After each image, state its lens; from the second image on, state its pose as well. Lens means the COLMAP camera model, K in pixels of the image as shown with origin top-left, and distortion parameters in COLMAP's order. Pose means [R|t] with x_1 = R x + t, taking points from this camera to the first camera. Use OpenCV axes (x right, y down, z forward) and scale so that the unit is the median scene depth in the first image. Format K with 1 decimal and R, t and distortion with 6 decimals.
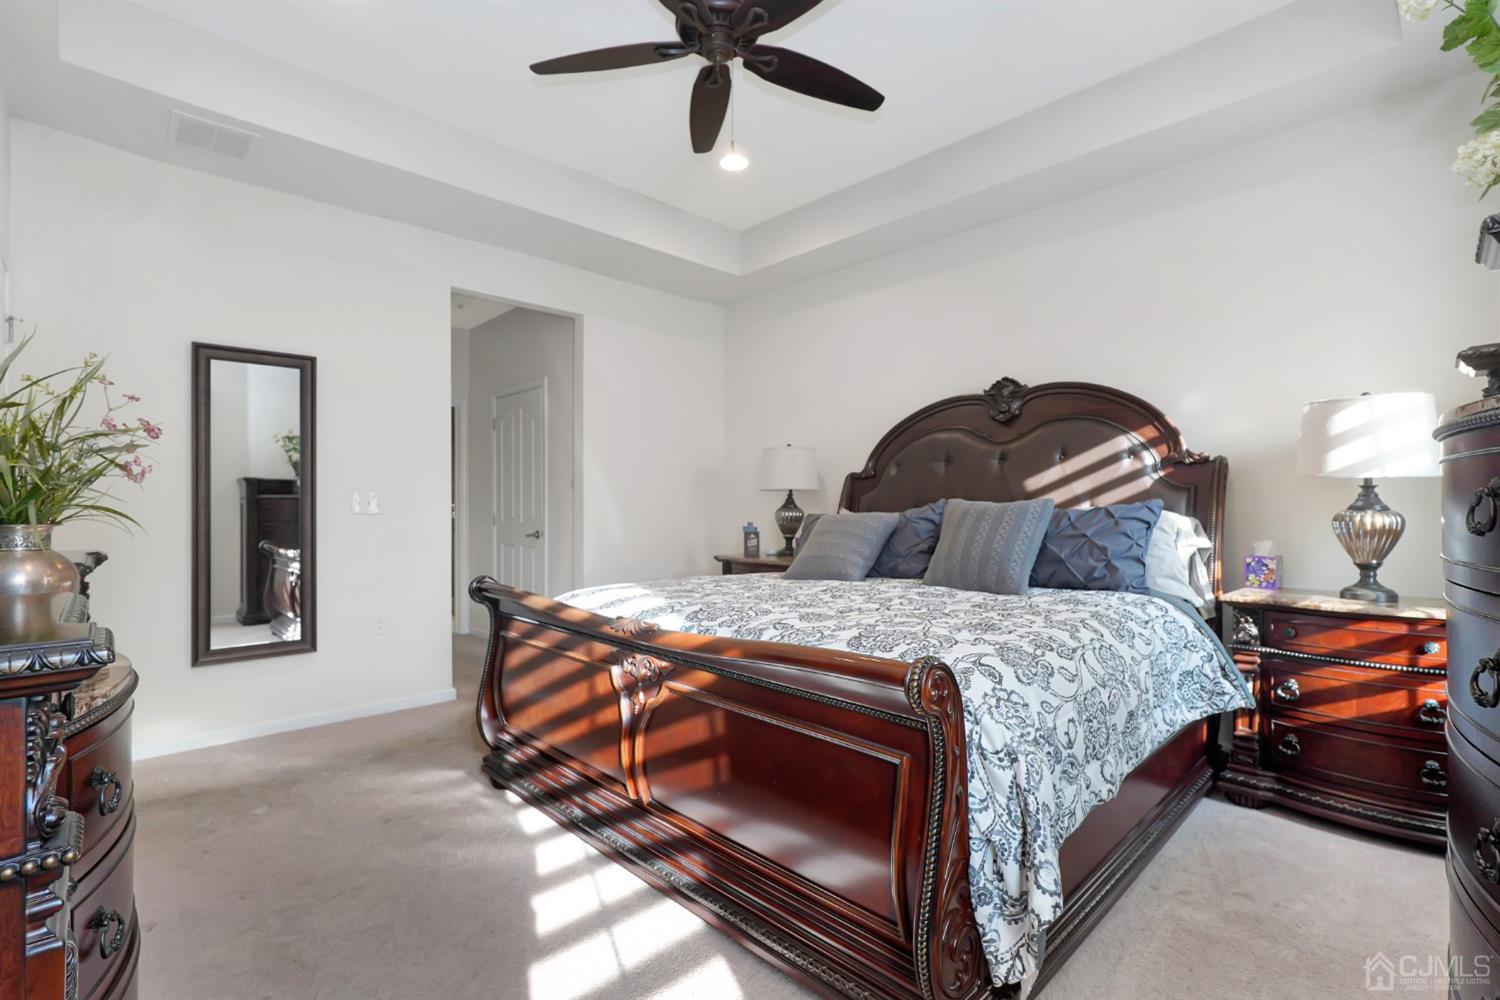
lens RADIAL K [[686.1, 0, 750.0], [0, 686.1, 500.0], [0, 0, 1]] dist [-0.001235, 0.000413]
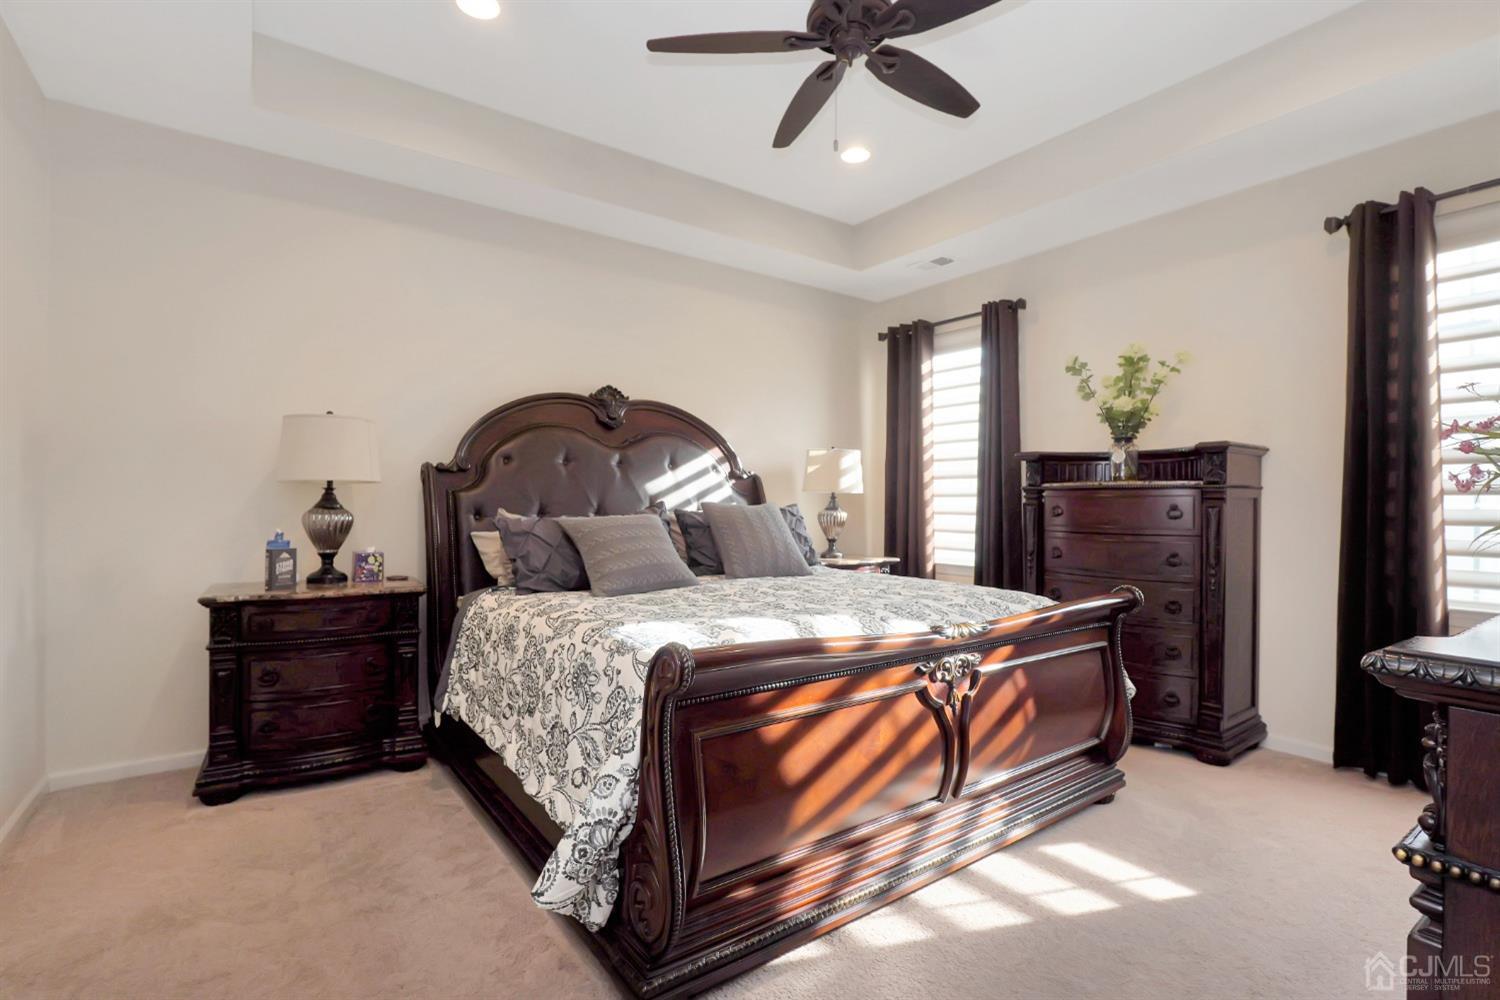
lens RADIAL K [[696.3, 0, 744.2], [0, 696.3, 512.6], [0, 0, 1]] dist [-0.015954, 0.000655]
pose [[0.155361, -0.009466, 0.987812, -0.684635], [-0.014573, 0.999823, 0.011873, 0.002132], [-0.987750, -0.016240, 0.155196, 0.642083]]
